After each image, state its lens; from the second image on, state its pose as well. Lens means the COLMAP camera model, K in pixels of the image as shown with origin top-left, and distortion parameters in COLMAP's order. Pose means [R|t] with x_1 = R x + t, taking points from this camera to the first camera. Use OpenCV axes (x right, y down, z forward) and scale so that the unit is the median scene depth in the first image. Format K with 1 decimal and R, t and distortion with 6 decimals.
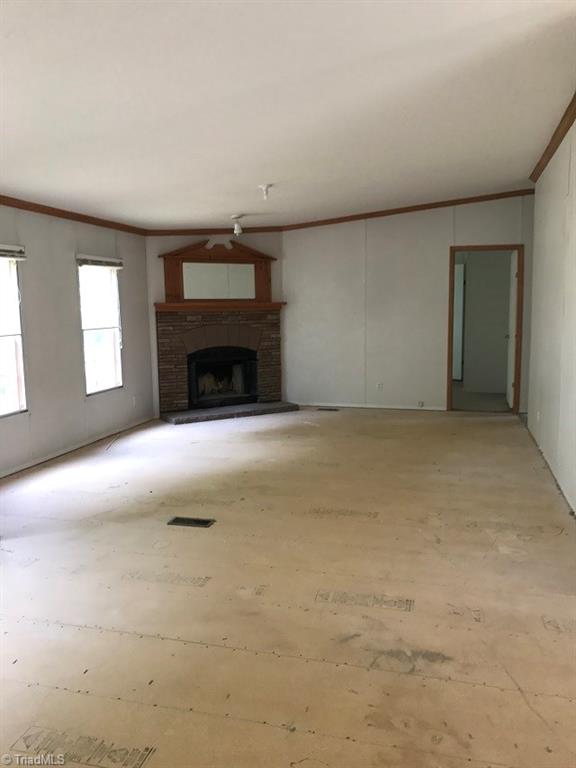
lens RADIAL K [[671.3, 0, 288.0], [0, 671.3, 384.0], [0, 0, 1]] dist [-0.007219, -0.001101]
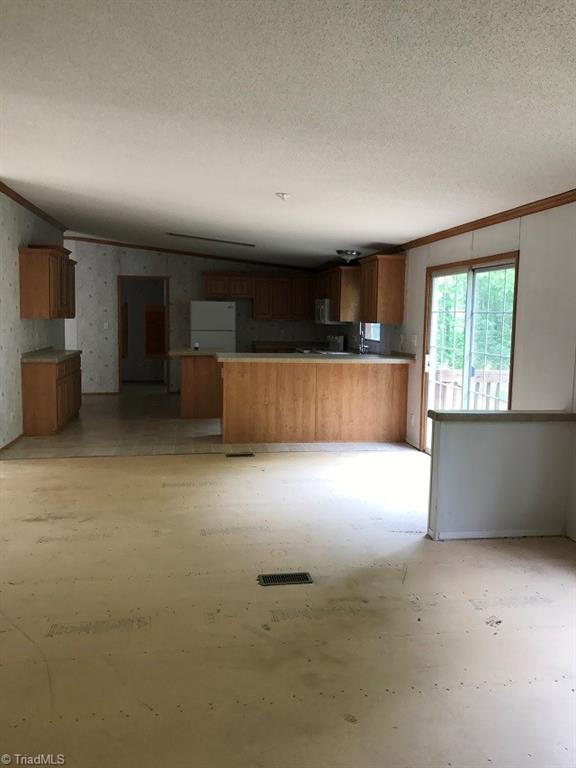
lens RADIAL K [[671.3, 0, 288.0], [0, 671.3, 384.0], [0, 0, 1]] dist [-0.007219, -0.001101]
pose [[-0.921955, 0.040060, -0.385219, 0.263158], [-0.048536, 0.974845, 0.217537, -0.339877], [0.384243, 0.219256, -0.896819, 2.683661]]
